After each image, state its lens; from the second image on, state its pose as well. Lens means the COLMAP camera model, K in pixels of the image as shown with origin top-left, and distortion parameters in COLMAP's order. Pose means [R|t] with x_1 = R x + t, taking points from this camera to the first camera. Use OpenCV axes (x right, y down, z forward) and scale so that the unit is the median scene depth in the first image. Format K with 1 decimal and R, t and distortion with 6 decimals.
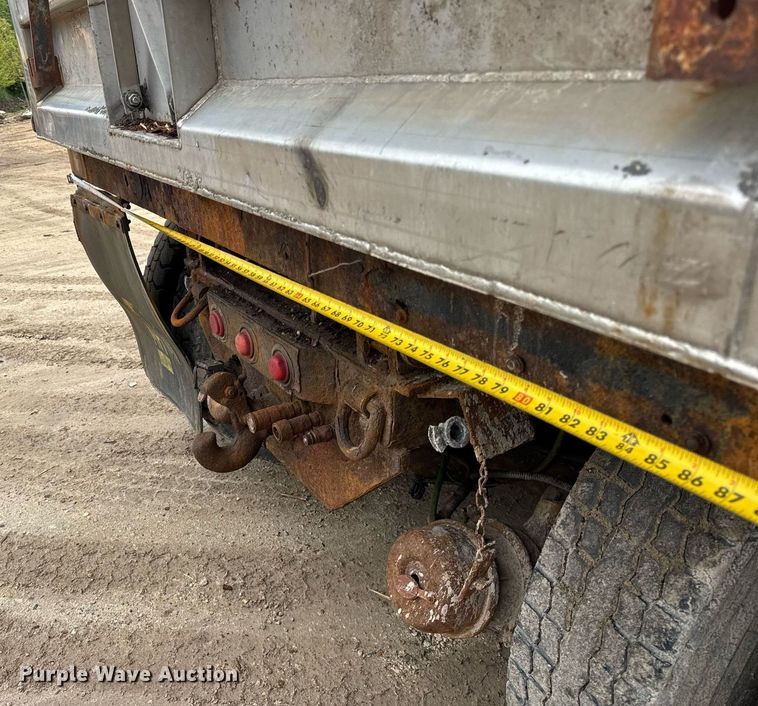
lens RADIAL K [[674.8, 0, 280.6], [0, 674.8, 353.6], [0, 0, 1]] dist [0.113949, -0.164640]
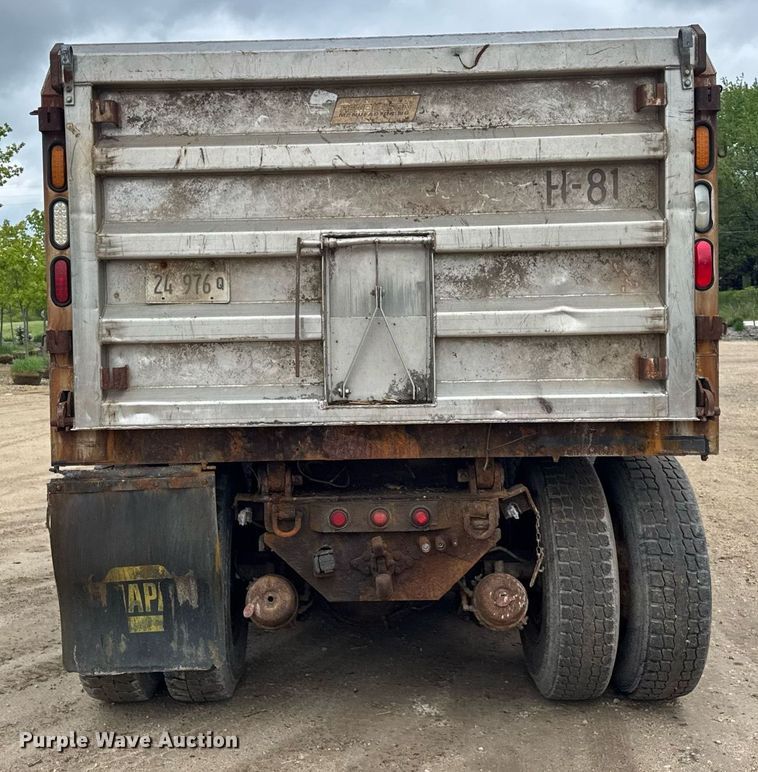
lens RADIAL K [[1014.2, 0, 377.4], [0, 1014.2, 354.4], [0, 0, 1]] dist [0.215963, -0.673804]
pose [[0.482111, 0.035752, 0.875380, -3.908780], [0.331368, 0.917501, -0.219971, 0.289280], [-0.811026, 0.396124, 0.430491, -0.518093]]
